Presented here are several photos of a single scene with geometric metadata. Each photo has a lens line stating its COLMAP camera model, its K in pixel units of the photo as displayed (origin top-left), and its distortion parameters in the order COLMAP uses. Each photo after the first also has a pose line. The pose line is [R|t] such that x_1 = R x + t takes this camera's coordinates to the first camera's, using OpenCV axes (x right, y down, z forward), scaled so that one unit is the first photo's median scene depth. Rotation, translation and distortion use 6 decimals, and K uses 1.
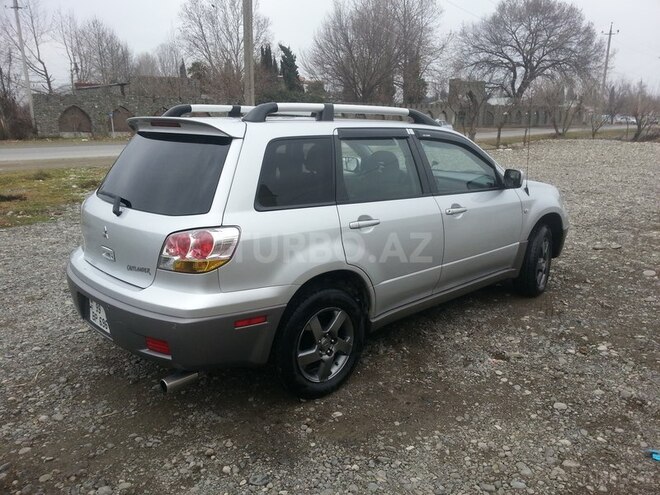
lens RADIAL K [[536.2, 0, 338.5], [0, 536.2, 248.0], [0, 0, 1]] dist [0.062622, -0.094866]
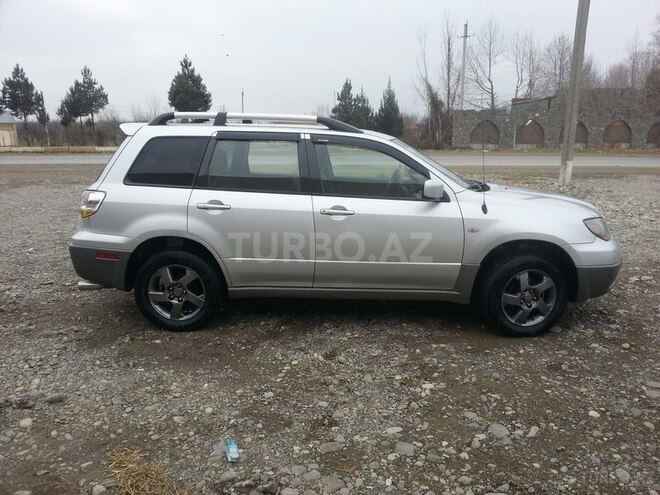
lens RADIAL K [[536.2, 0, 338.5], [0, 536.2, 248.0], [0, 0, 1]] dist [0.062622, -0.094866]
pose [[0.695930, 0.157921, -0.700530, 0.114825], [-0.174878, 0.983421, 0.047964, -0.006117], [0.696490, 0.089128, 0.712009, 0.031123]]
